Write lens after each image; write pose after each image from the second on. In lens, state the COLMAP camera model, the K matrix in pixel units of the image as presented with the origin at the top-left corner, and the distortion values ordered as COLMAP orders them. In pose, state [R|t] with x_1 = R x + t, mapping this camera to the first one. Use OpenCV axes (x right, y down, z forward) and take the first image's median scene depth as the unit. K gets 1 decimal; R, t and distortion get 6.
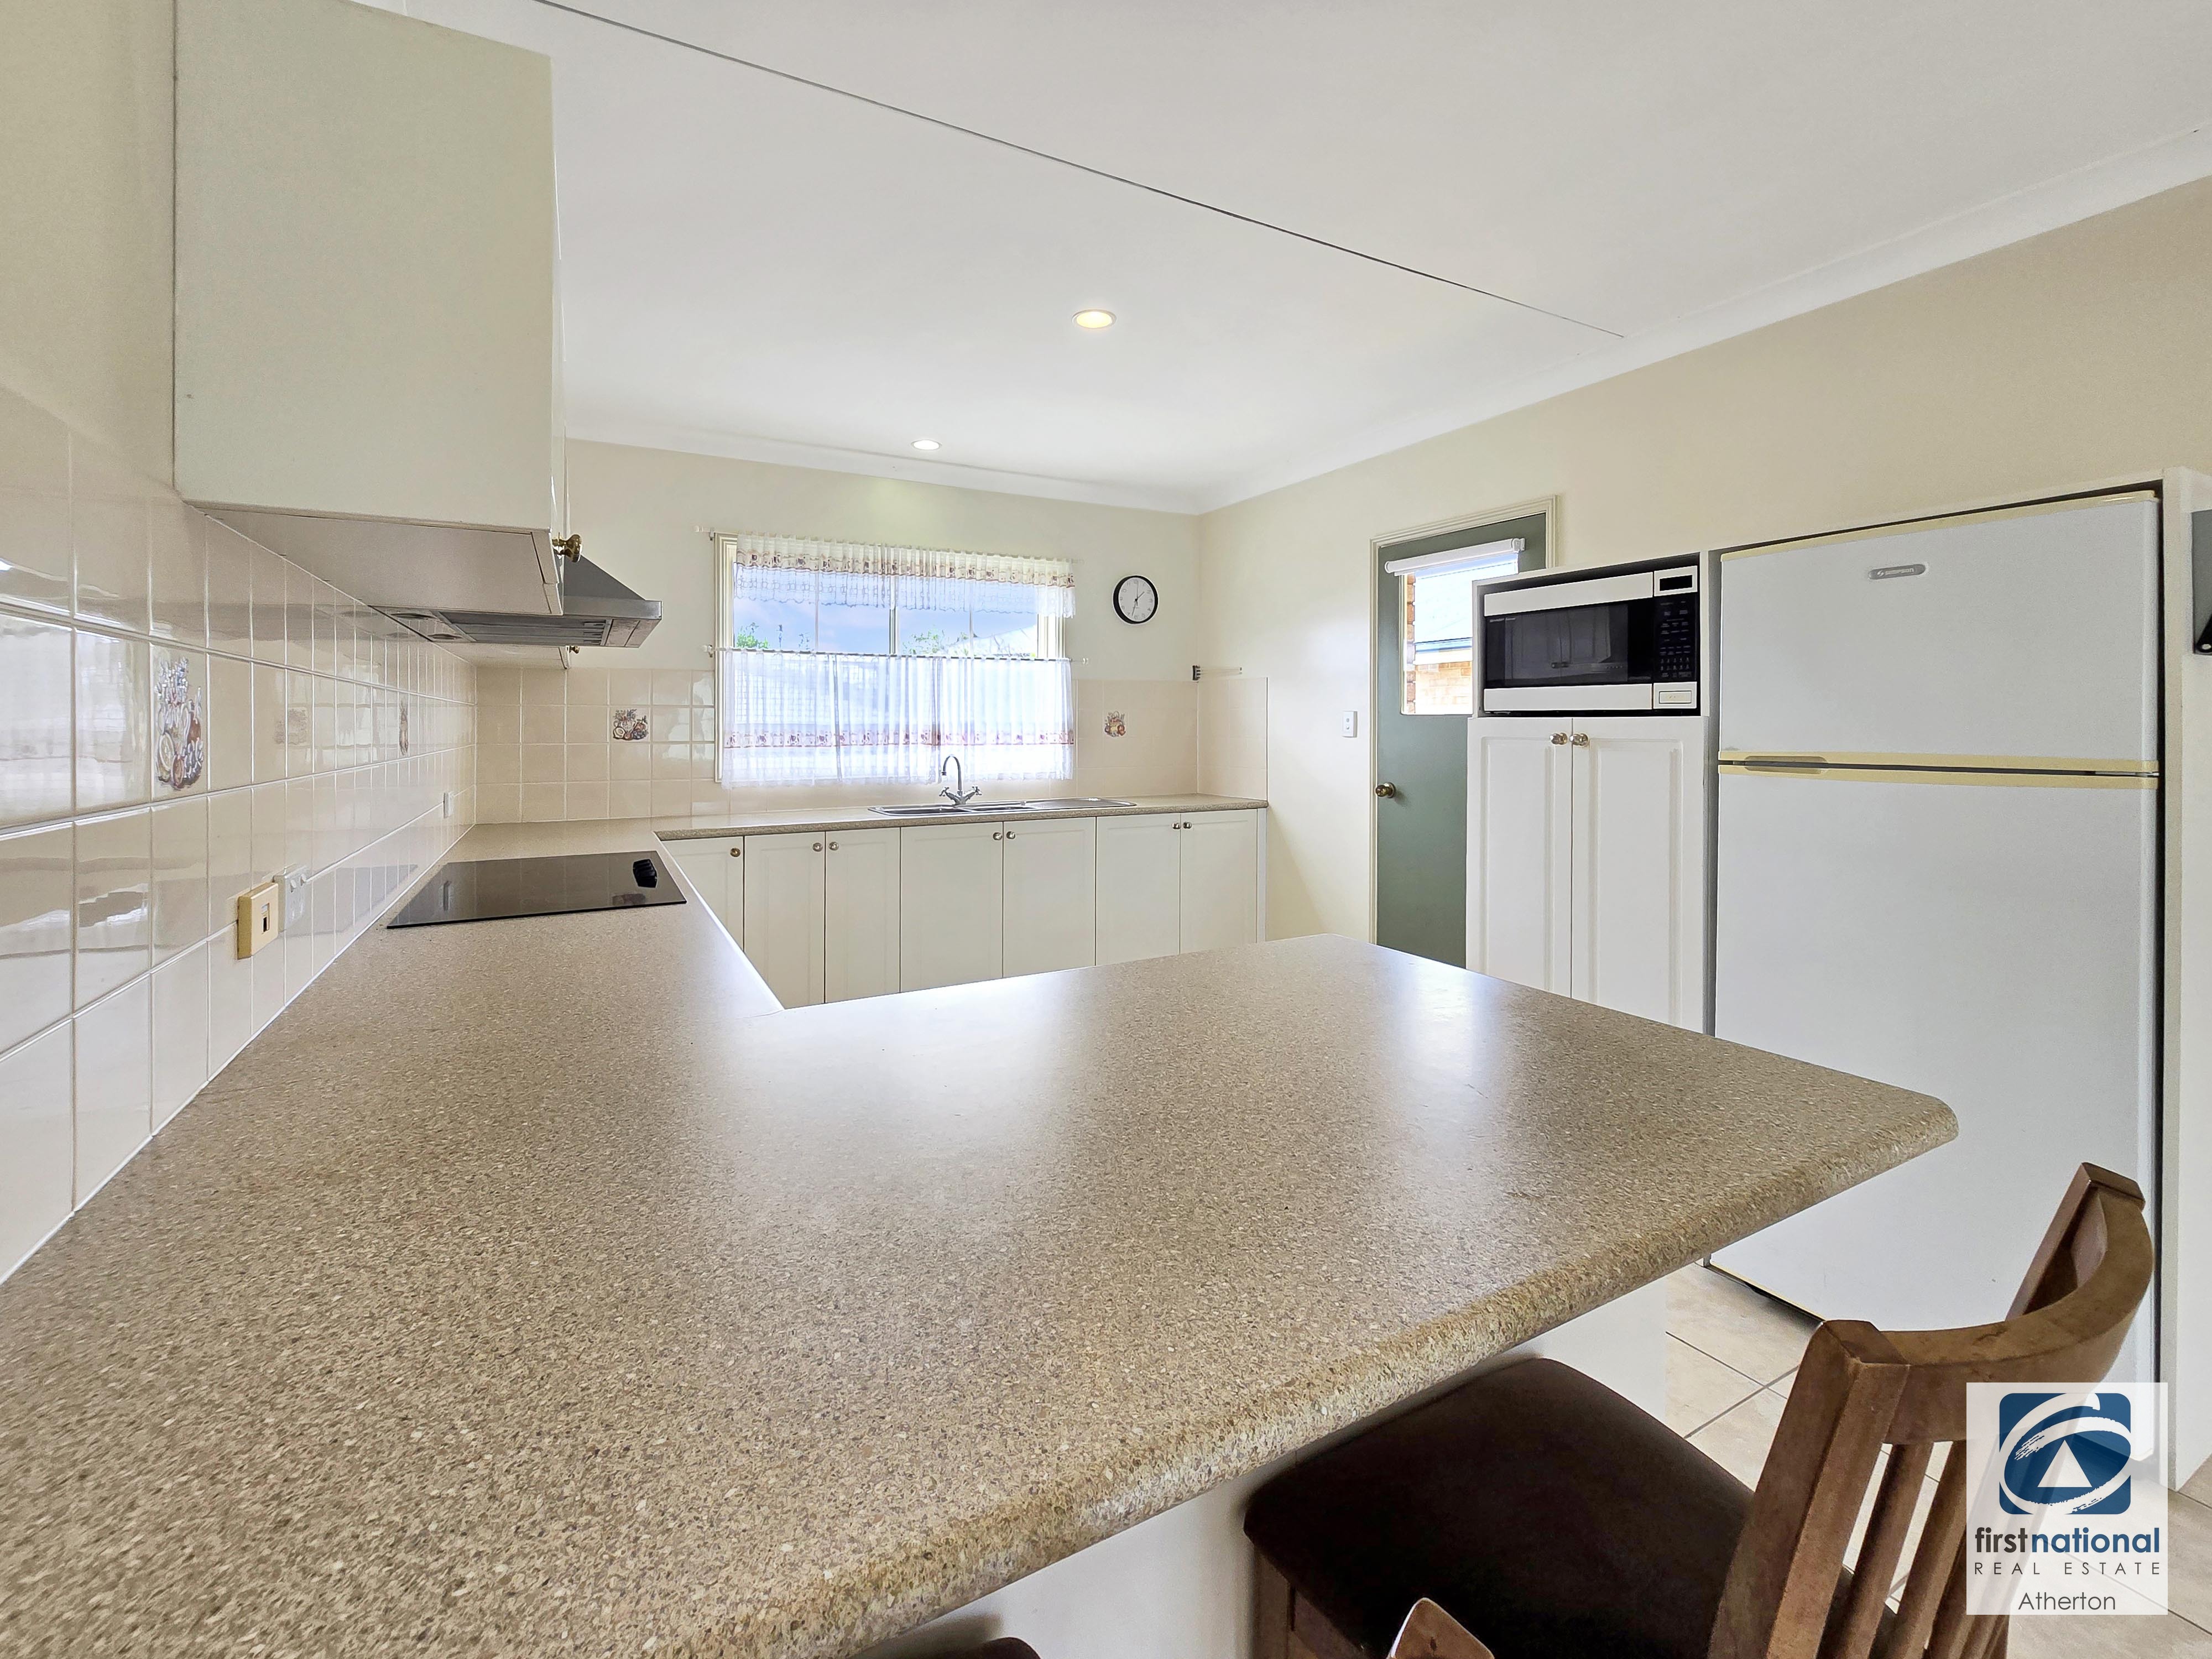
lens RADIAL K [[951.8, 0, 1090.7], [0, 951.8, 829.0], [0, 0, 1]] dist [0.004008, -0.000948]
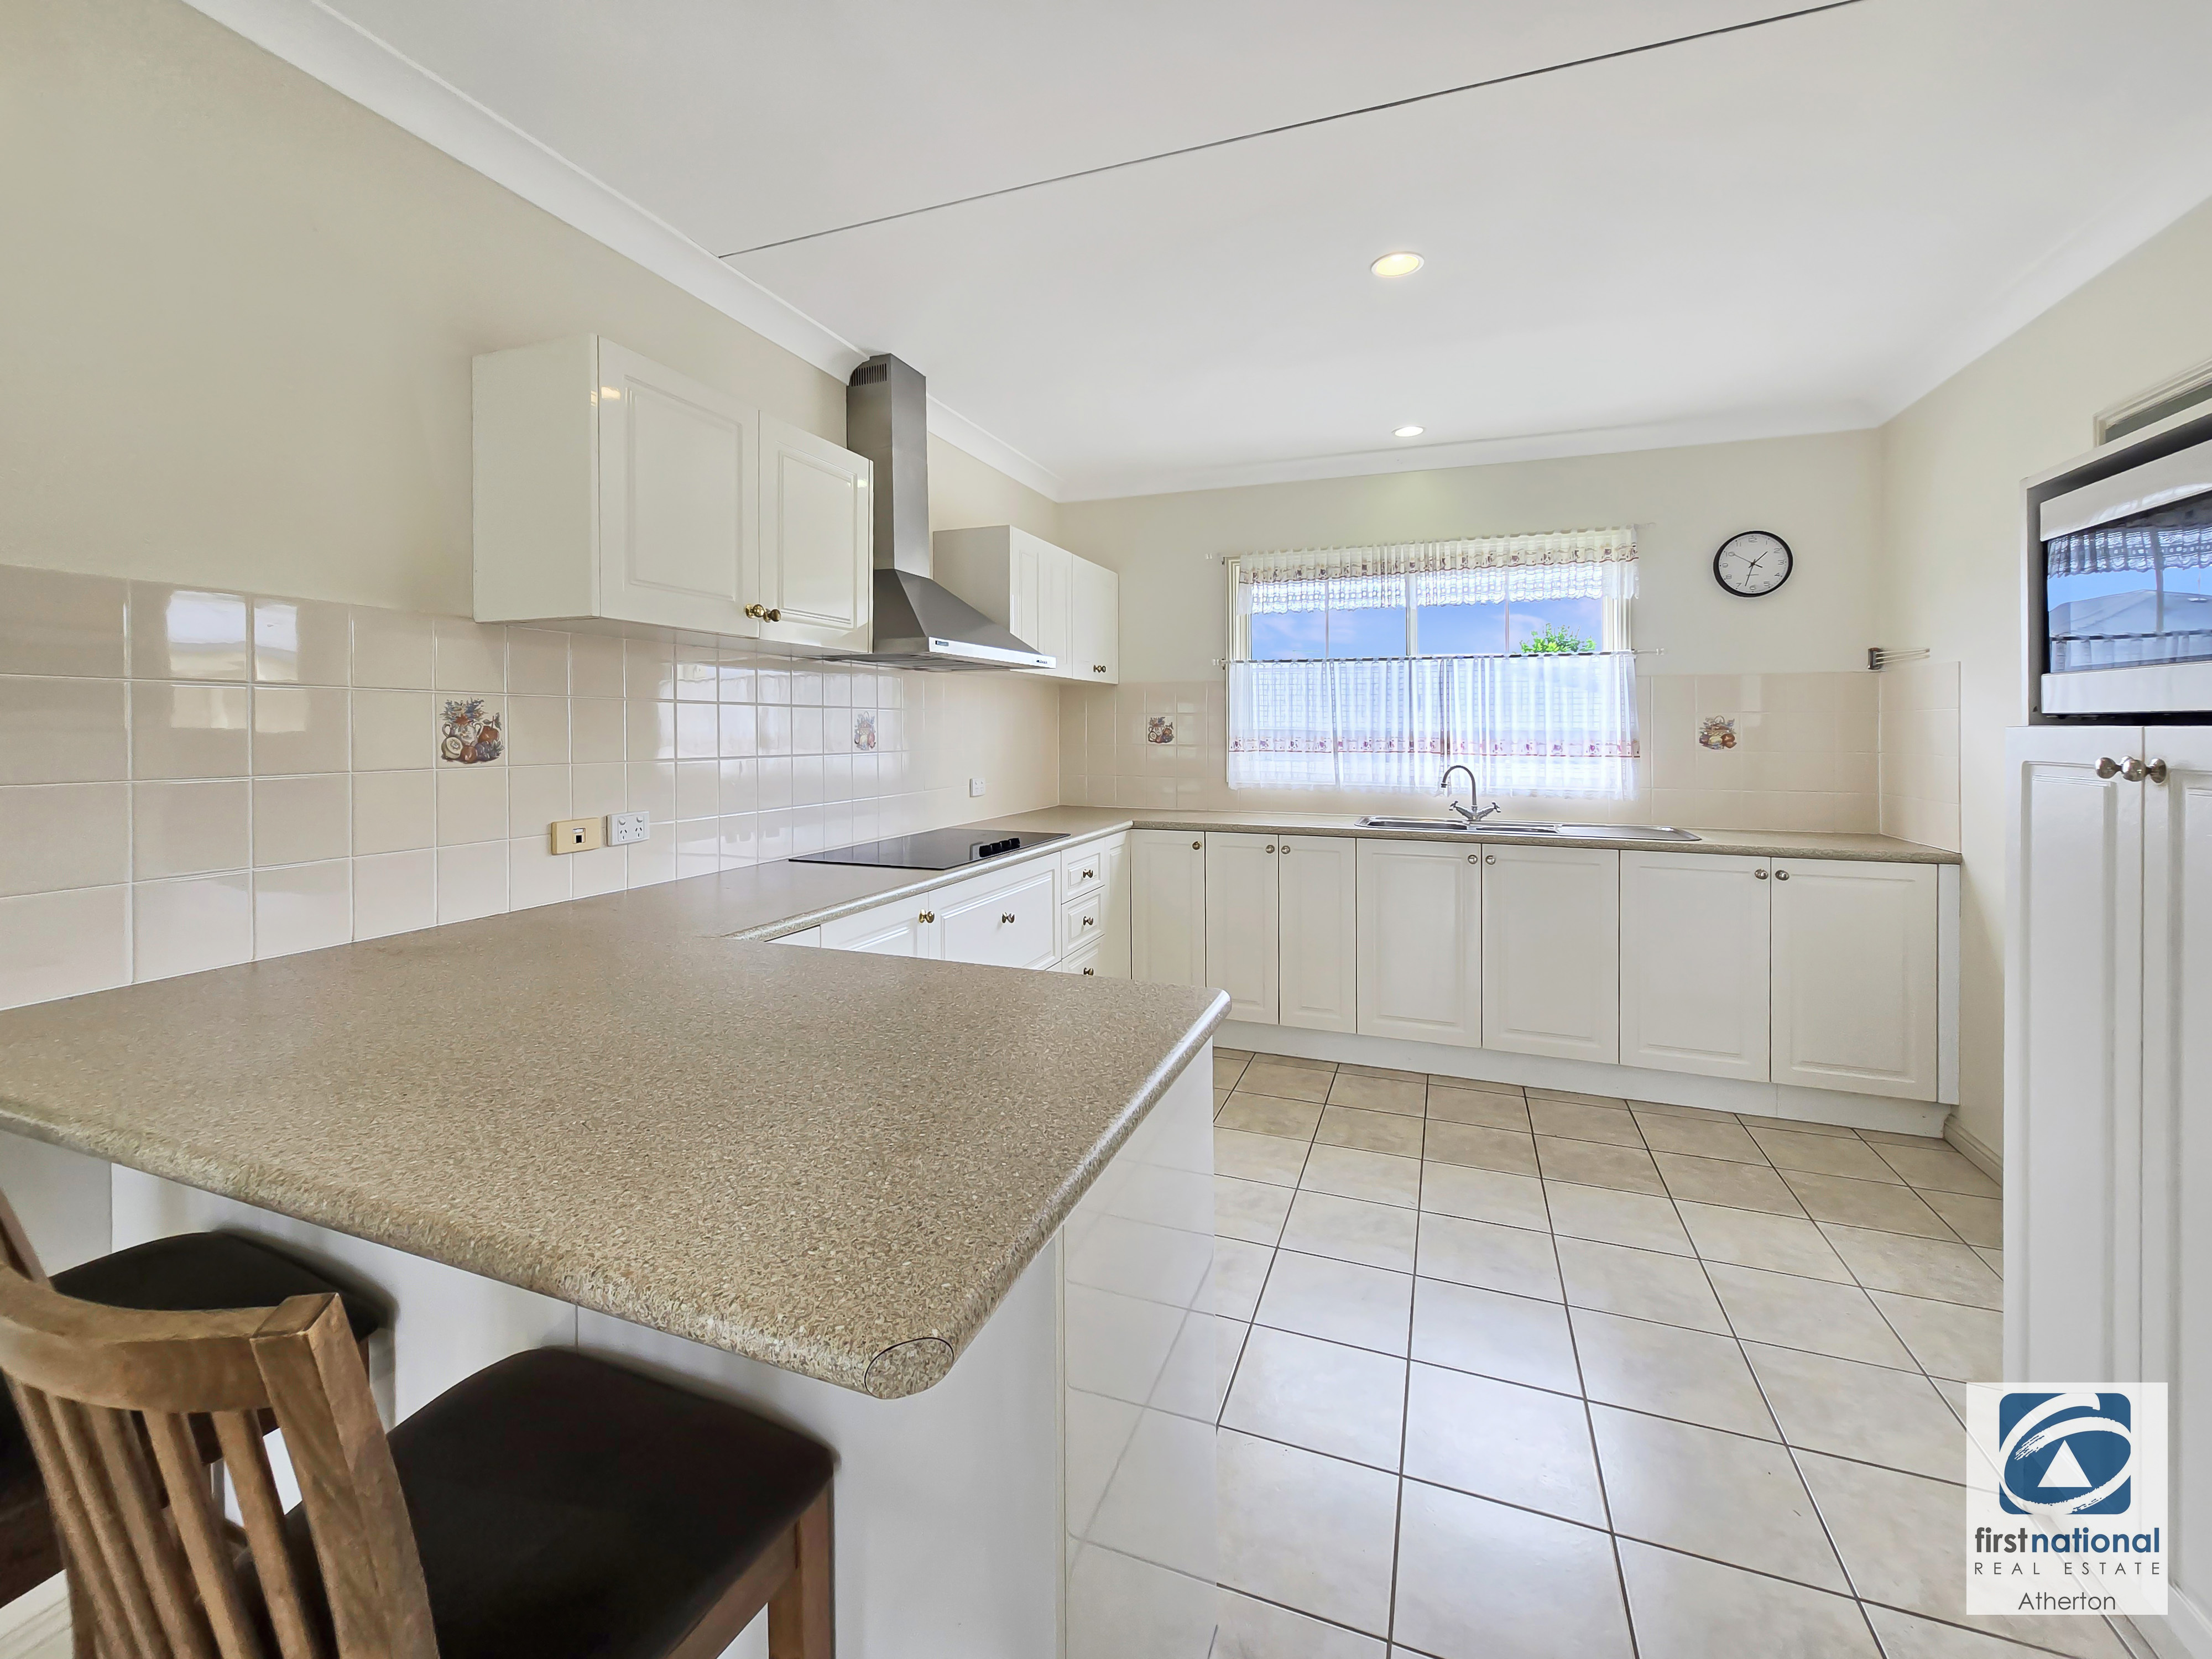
lens RADIAL K [[951.8, 0, 1086.0], [0, 951.8, 830.6], [0, 0, 1]] dist [0.004008, -0.000948]
pose [[0.650531, 0.085690, -0.754630, 0.315992], [-0.089070, 0.995366, 0.036243, -0.017838], [0.754239, 0.043638, 0.655149, 0.148195]]
